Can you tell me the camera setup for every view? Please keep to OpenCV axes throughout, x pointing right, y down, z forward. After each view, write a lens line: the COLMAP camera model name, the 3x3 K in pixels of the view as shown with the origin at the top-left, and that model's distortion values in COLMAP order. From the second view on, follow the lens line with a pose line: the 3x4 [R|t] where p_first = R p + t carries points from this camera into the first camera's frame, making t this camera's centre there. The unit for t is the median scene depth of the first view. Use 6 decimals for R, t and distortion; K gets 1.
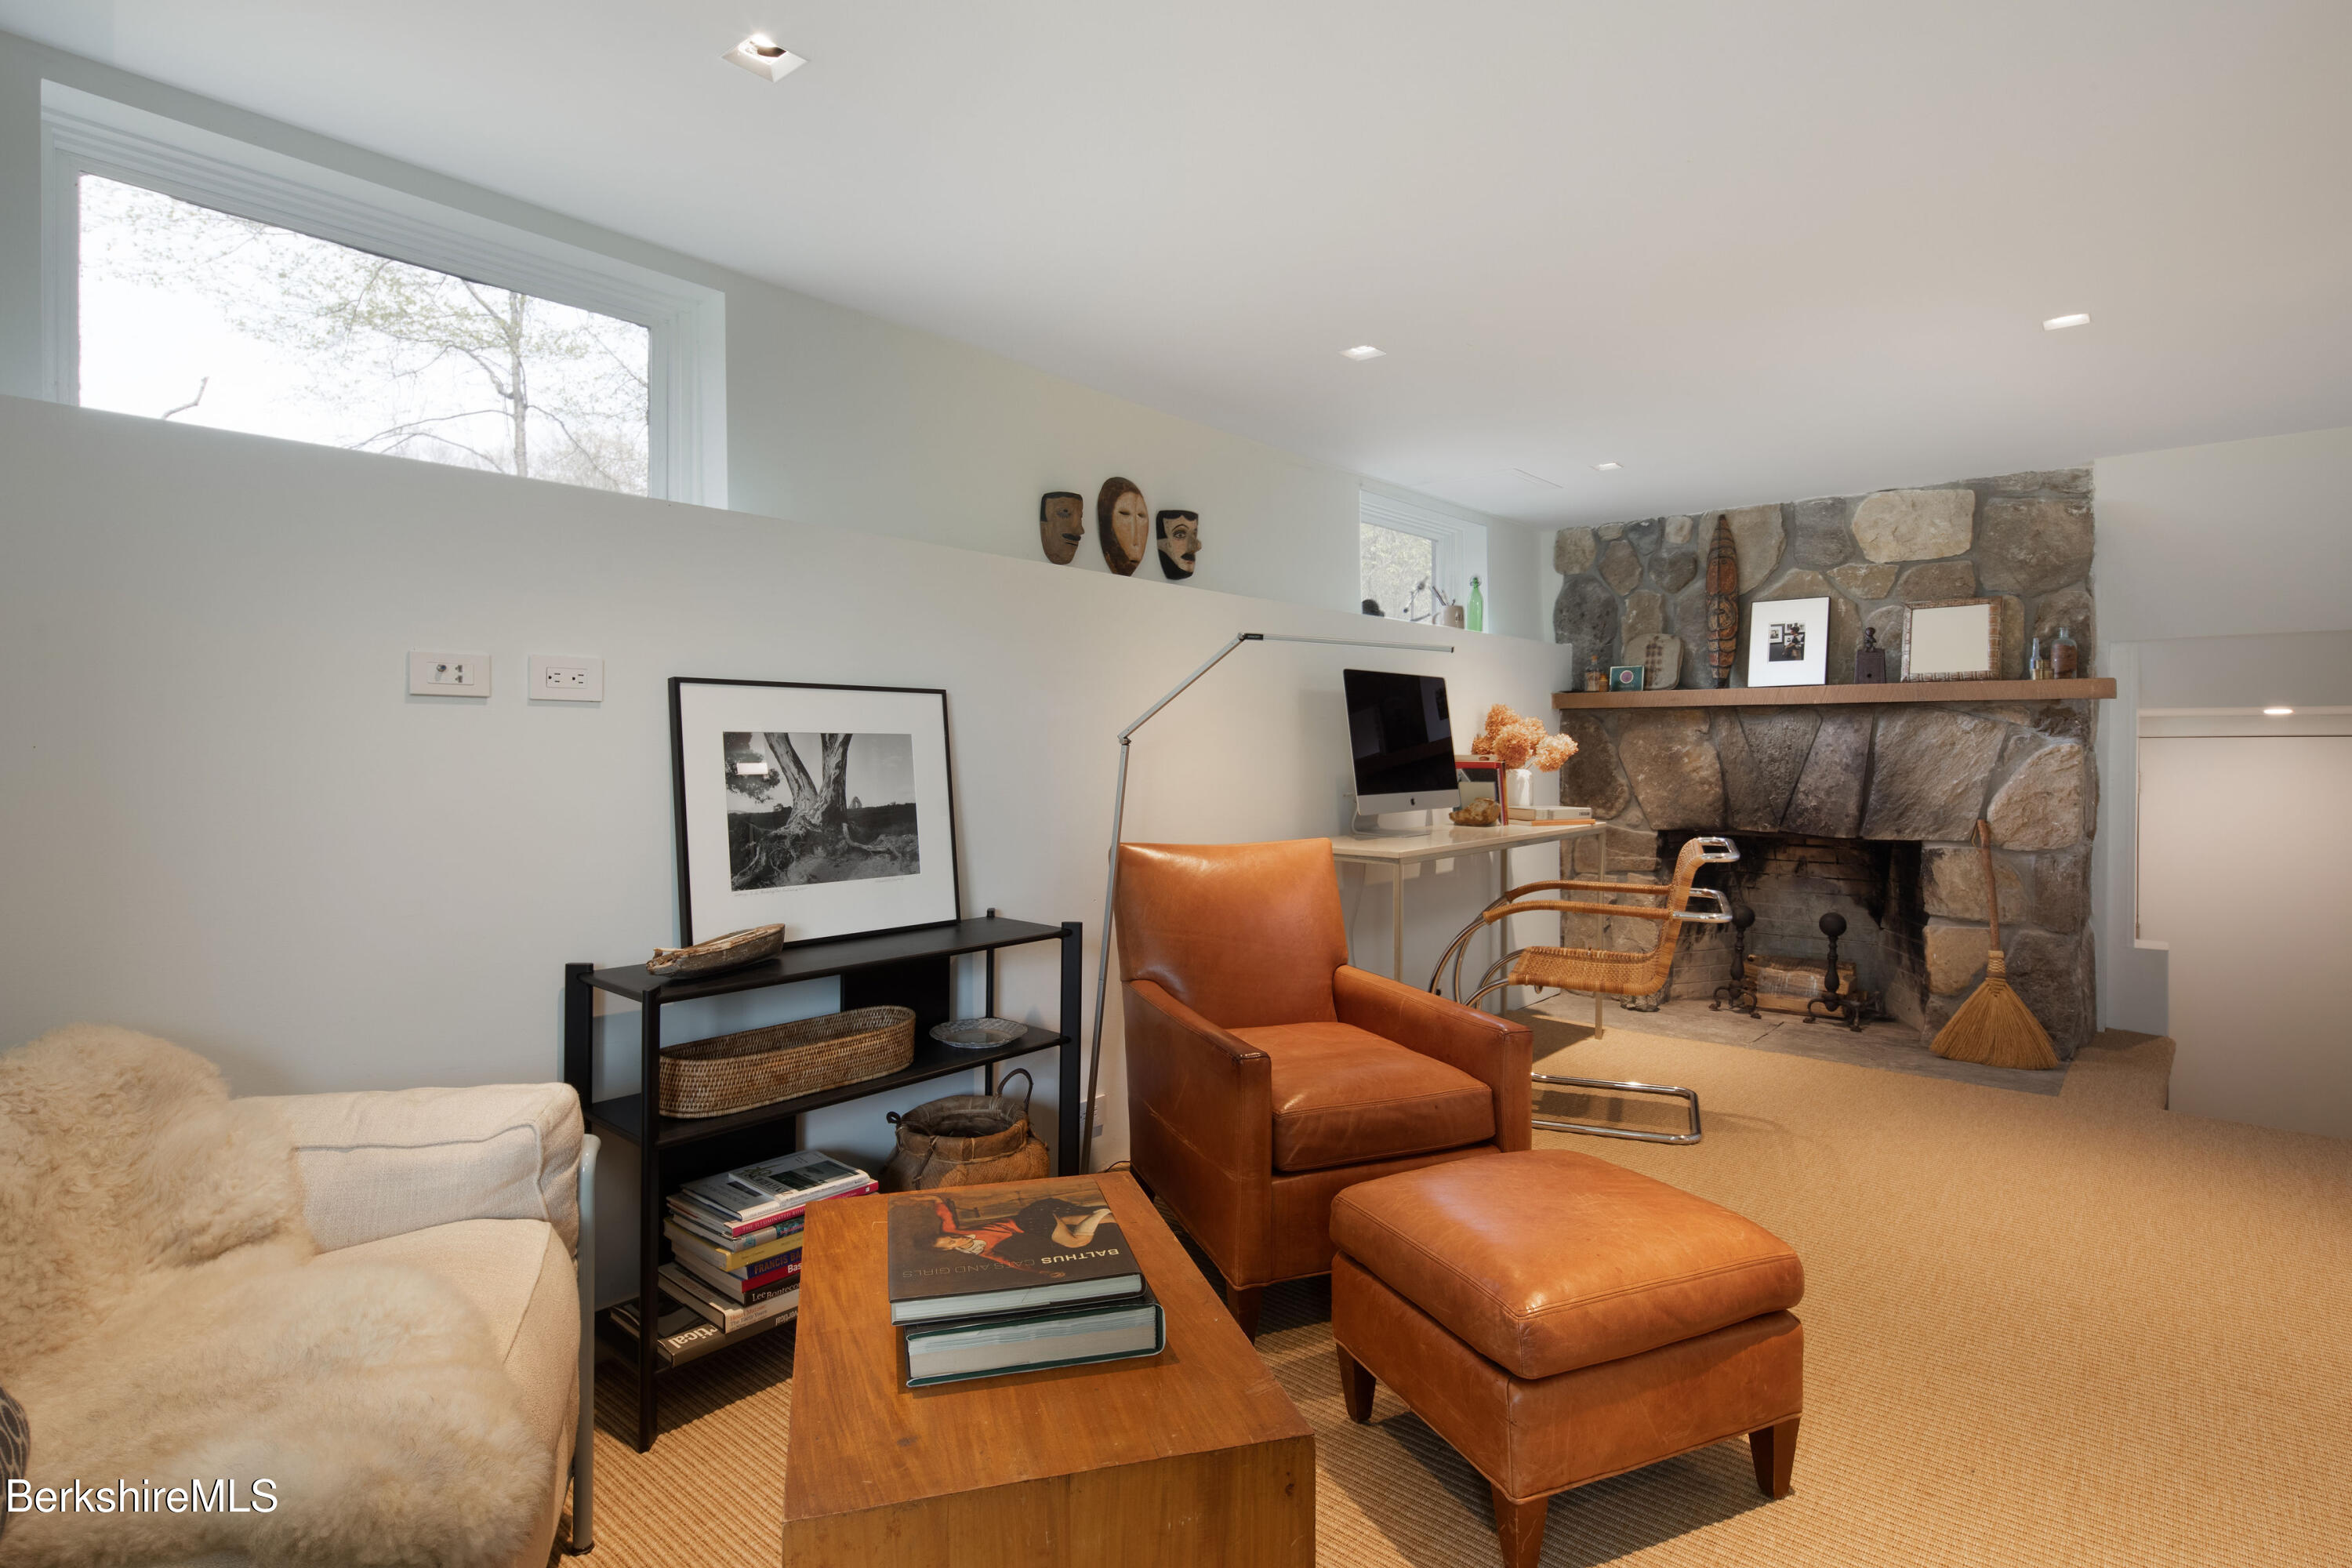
lens RADIAL K [[1134.3, 0, 1187.8], [0, 1134.3, 767.8], [0, 0, 1]] dist [-0.001326, -0.000329]
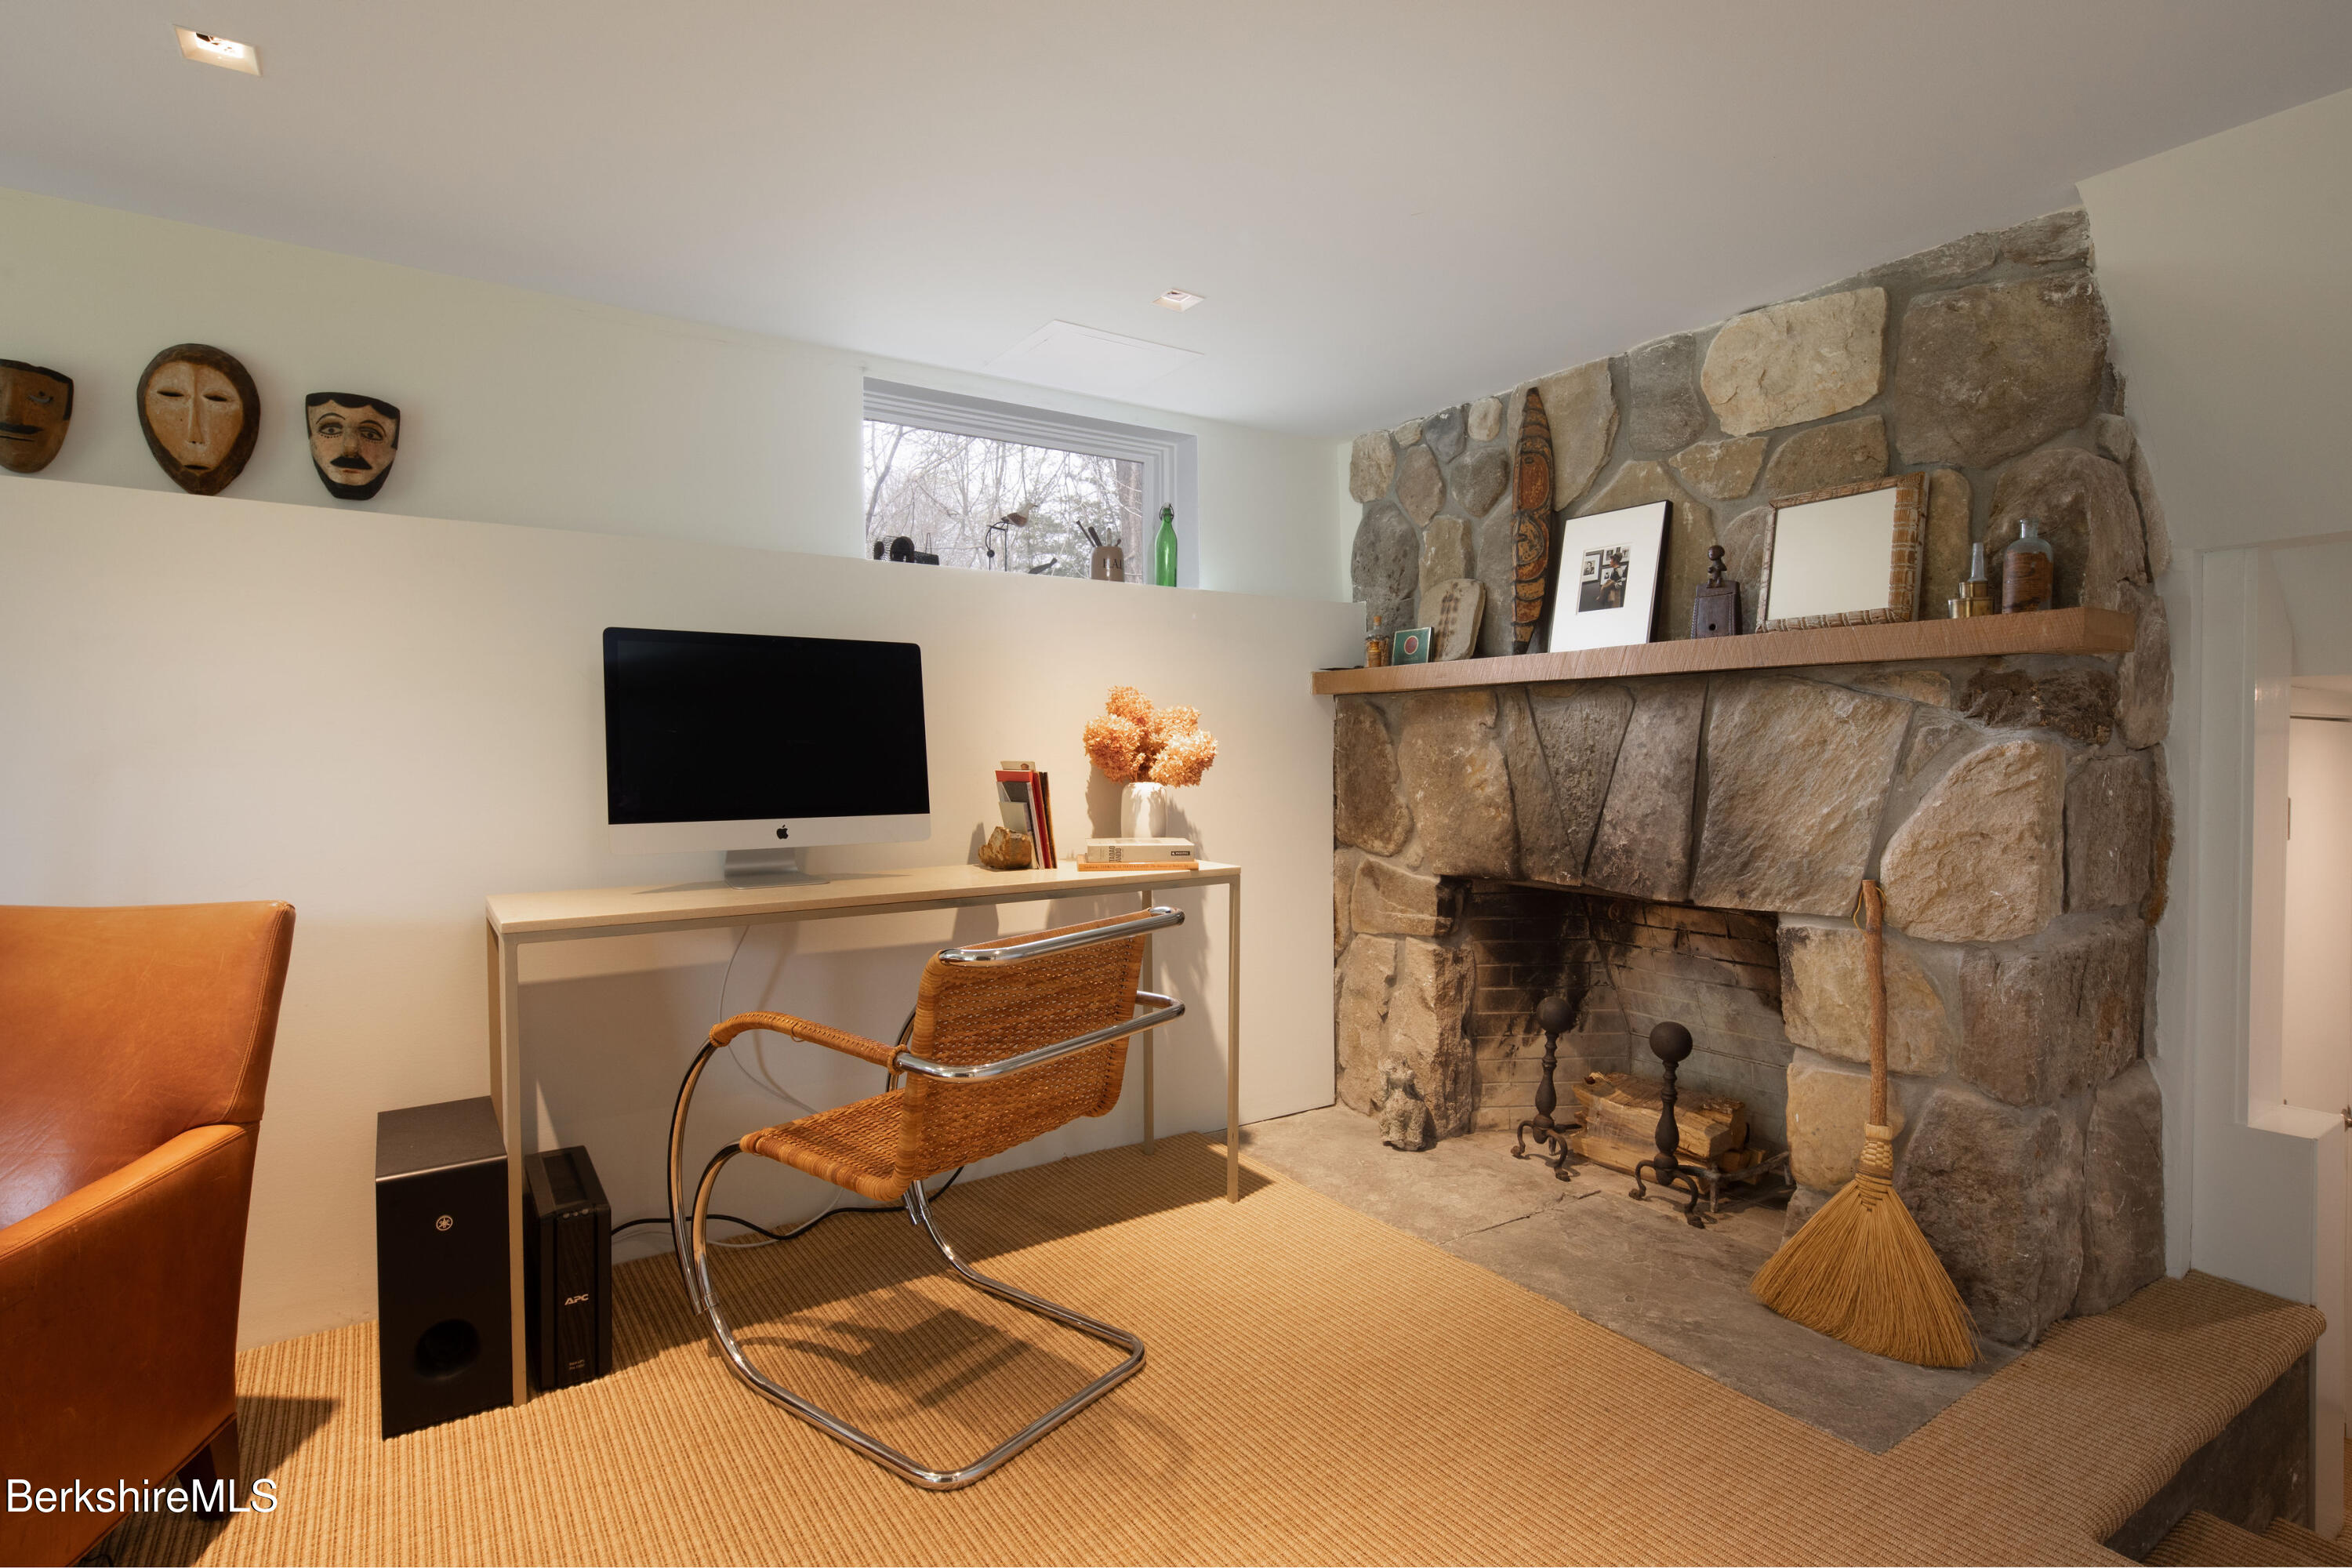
lens RADIAL K [[1134.3, 0, 1153.3], [0, 1134.3, 777.2], [0, 0, 1]] dist [-0.001326, -0.000329]
pose [[0.967250, 0.004740, -0.253780, 0.489110], [-0.004037, 0.999986, 0.003289, -0.004279], [0.253792, -0.002157, 0.967256, 0.370227]]
